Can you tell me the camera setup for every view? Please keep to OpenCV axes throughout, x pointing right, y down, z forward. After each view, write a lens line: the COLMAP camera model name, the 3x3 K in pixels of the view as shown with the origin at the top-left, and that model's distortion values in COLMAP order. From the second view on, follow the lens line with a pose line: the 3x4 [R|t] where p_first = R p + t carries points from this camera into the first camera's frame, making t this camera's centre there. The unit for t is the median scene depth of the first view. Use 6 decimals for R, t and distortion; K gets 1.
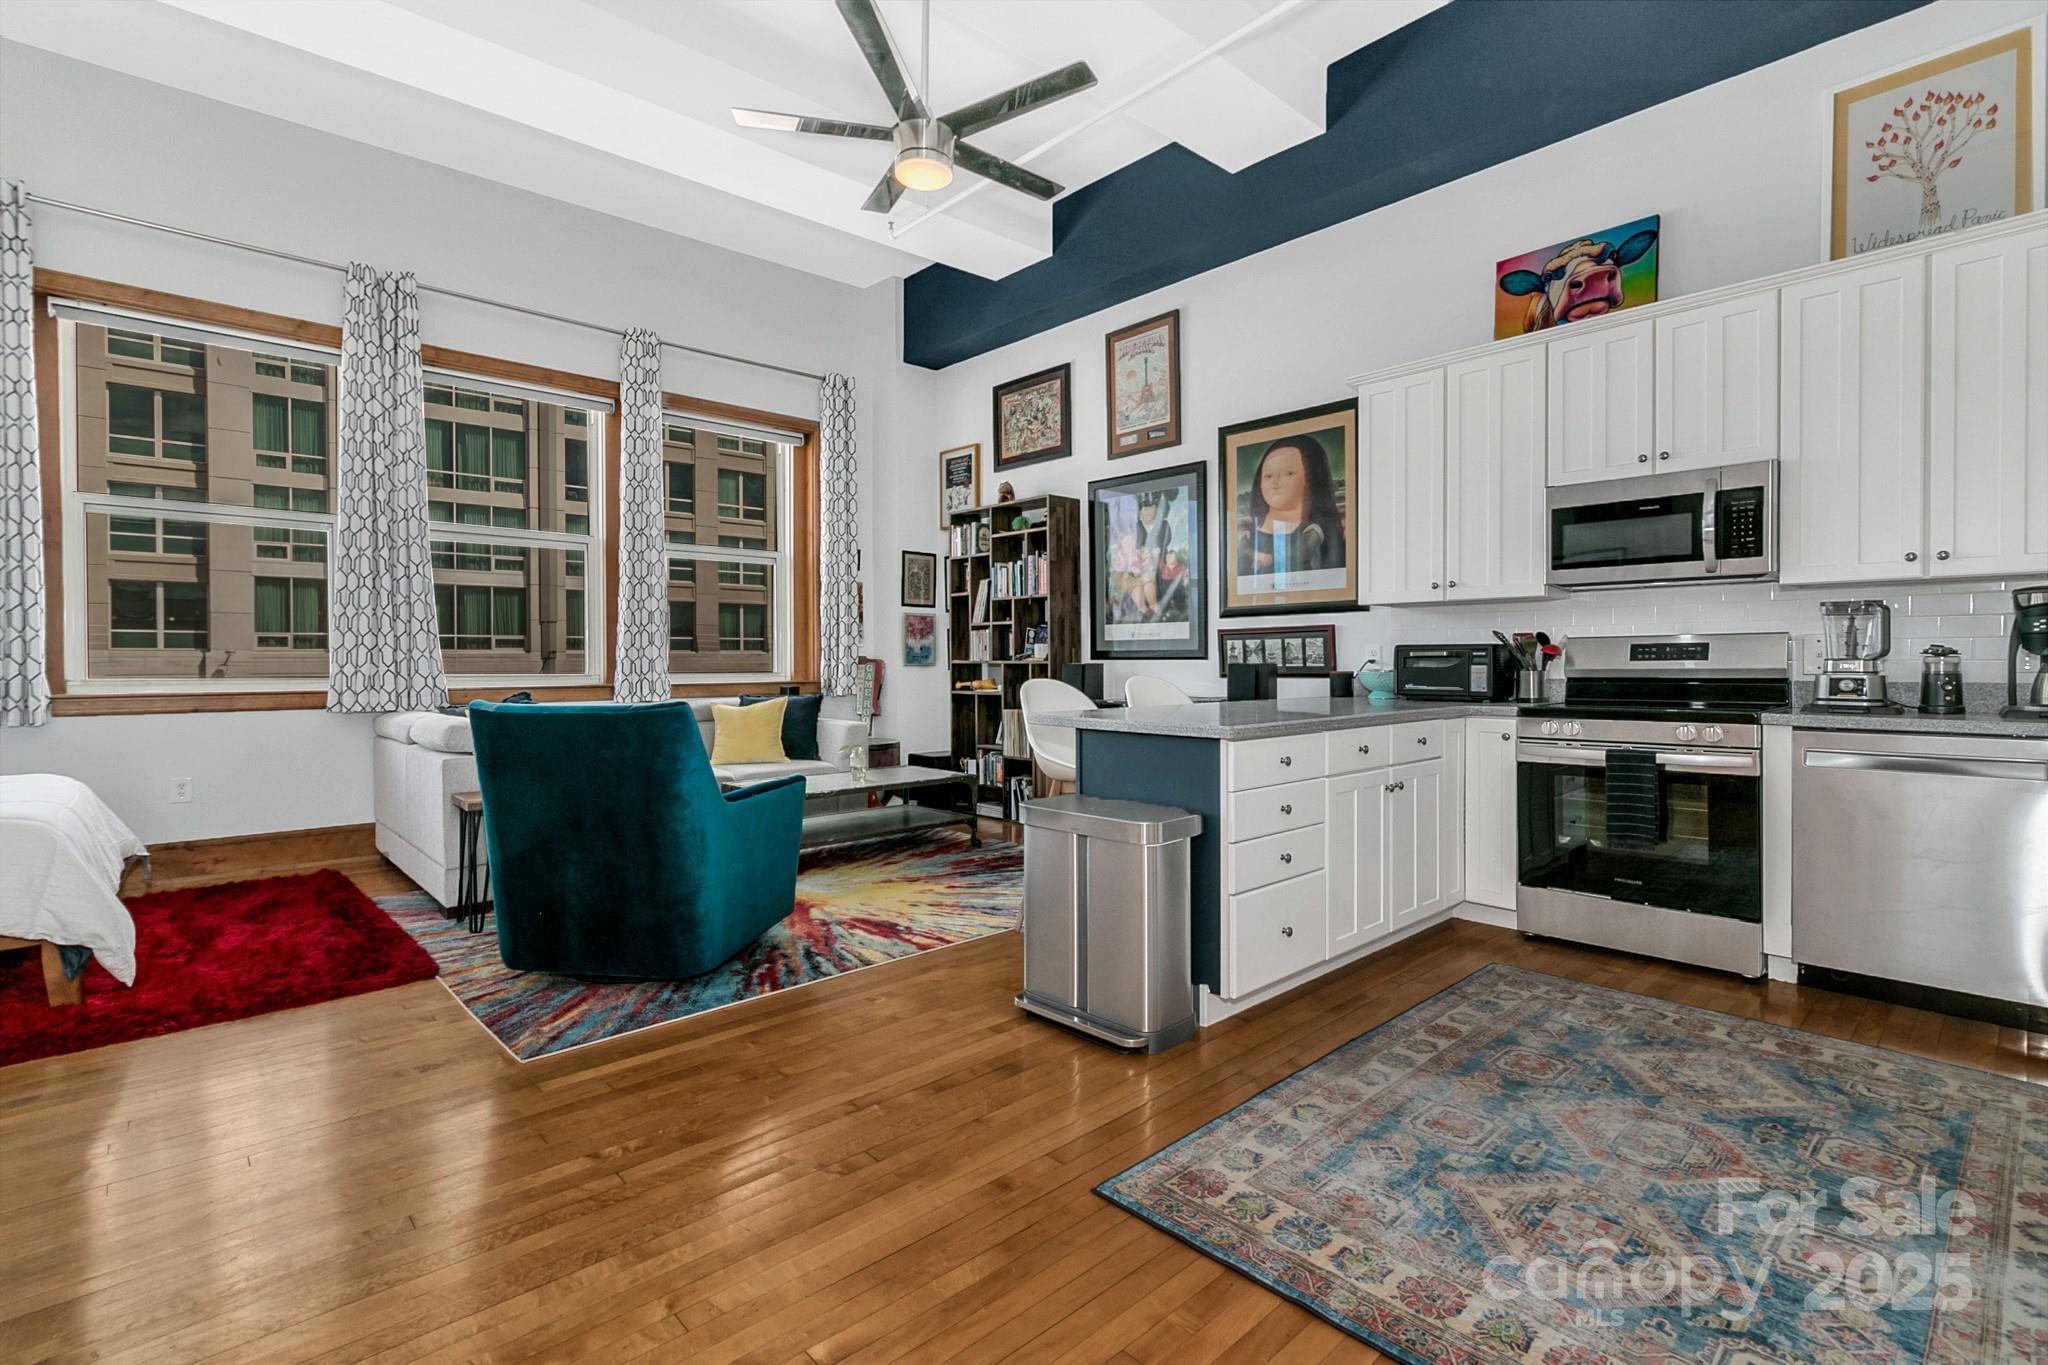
lens RADIAL K [[936.7, 0, 1023.1], [0, 936.7, 668.8], [0, 0, 1]] dist [0.002203, 0.000670]
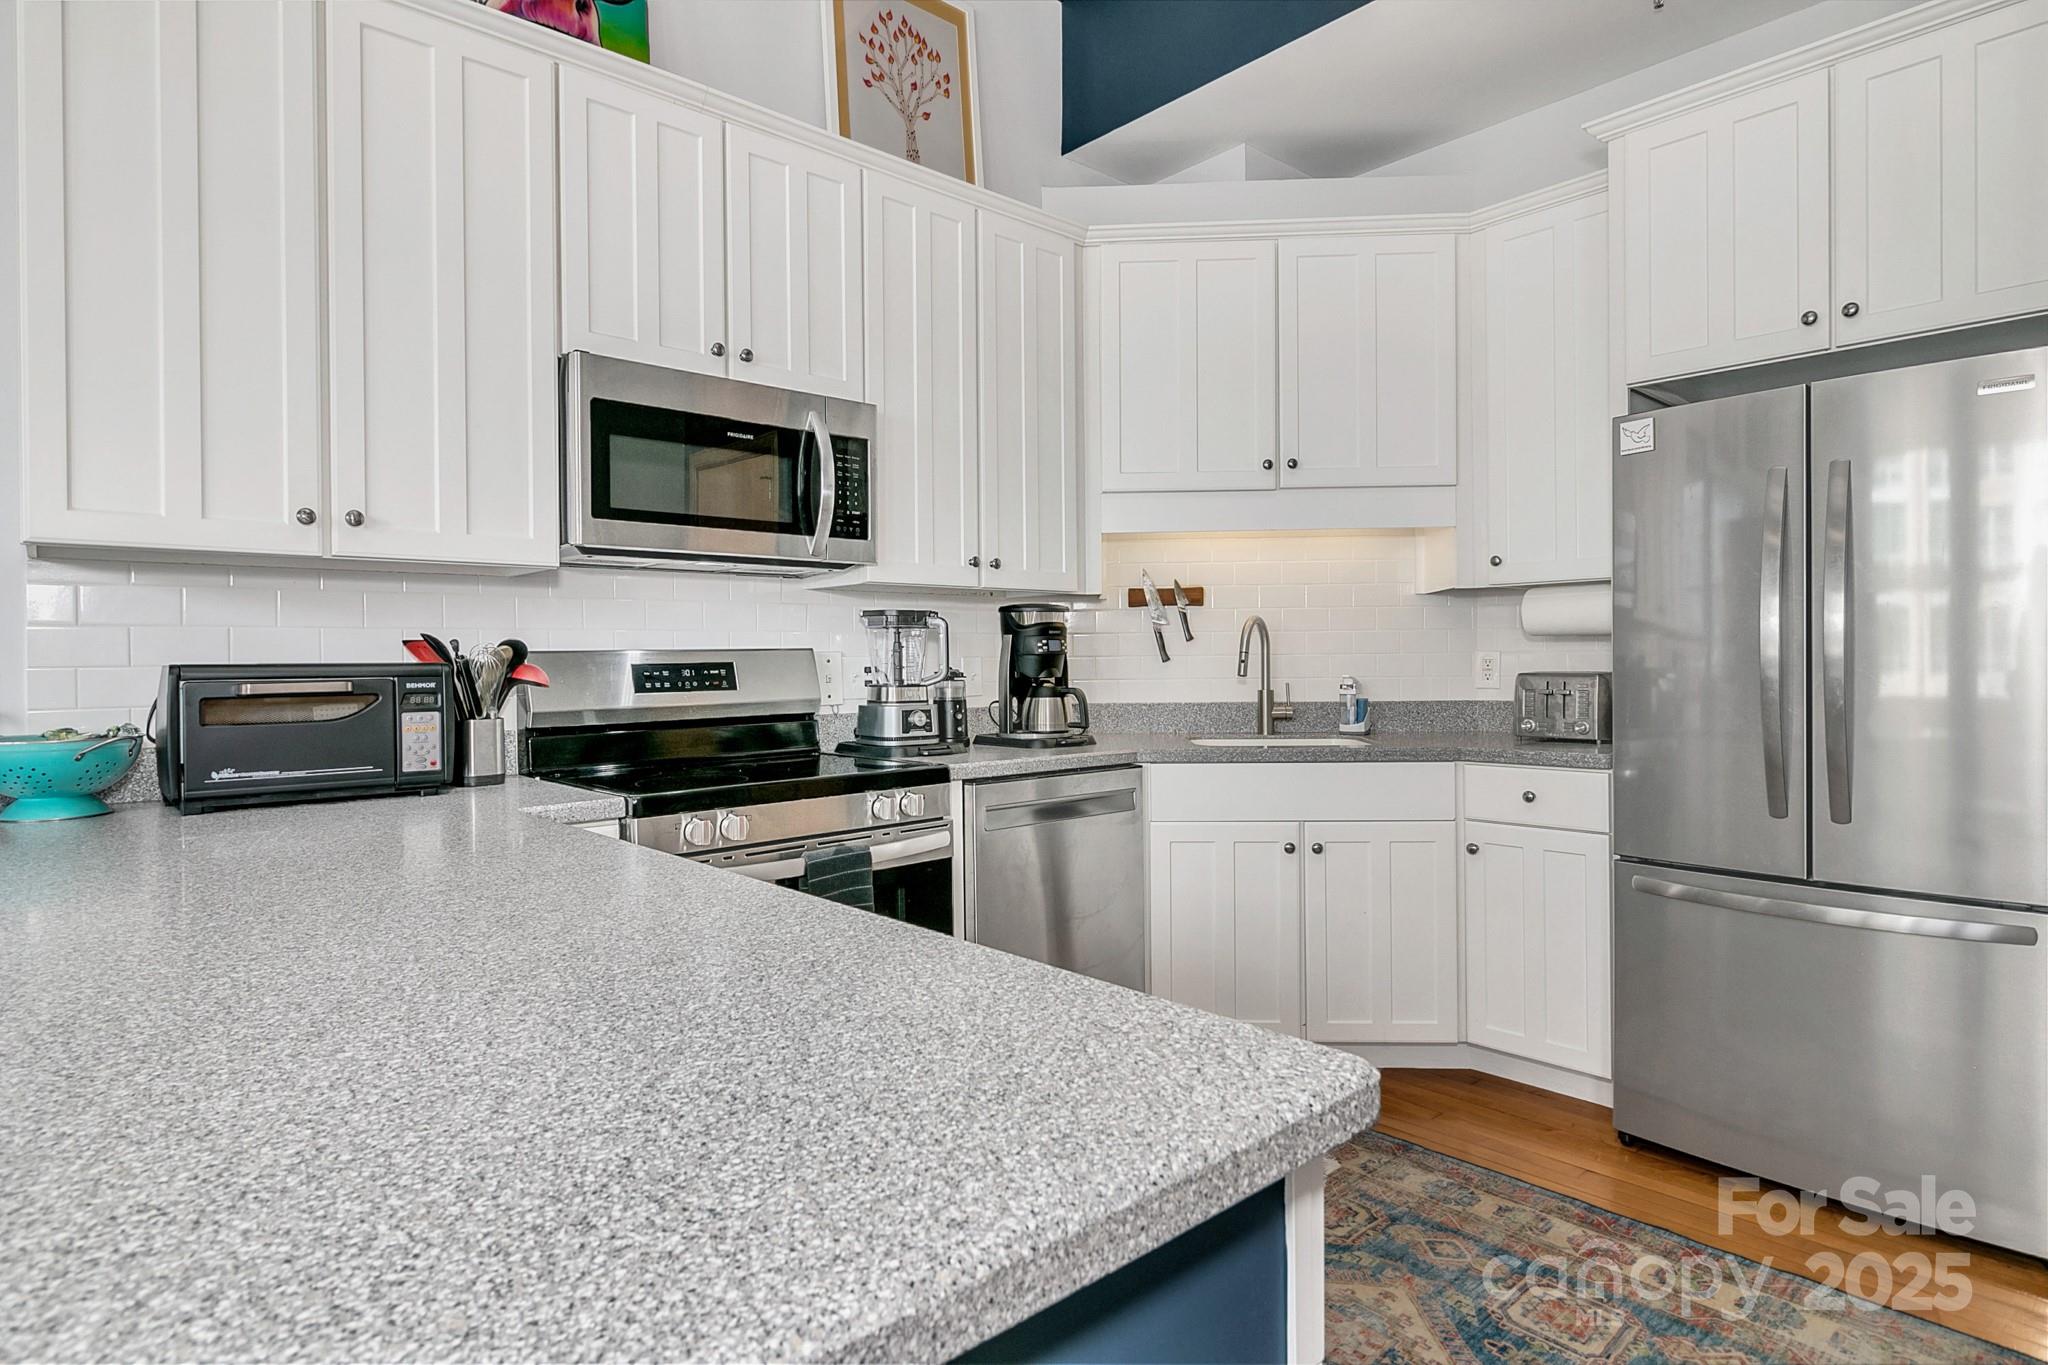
lens RADIAL K [[1094.7, 0, 1020.6], [0, 1094.7, 666.6], [0, 0, 1]] dist [-0.000543, 0.000008]
pose [[0.021679, -0.002066, 0.999763, -0.019503], [0.020276, 0.999793, 0.001626, -0.019368], [-0.999559, 0.020236, 0.021716, 0.684241]]
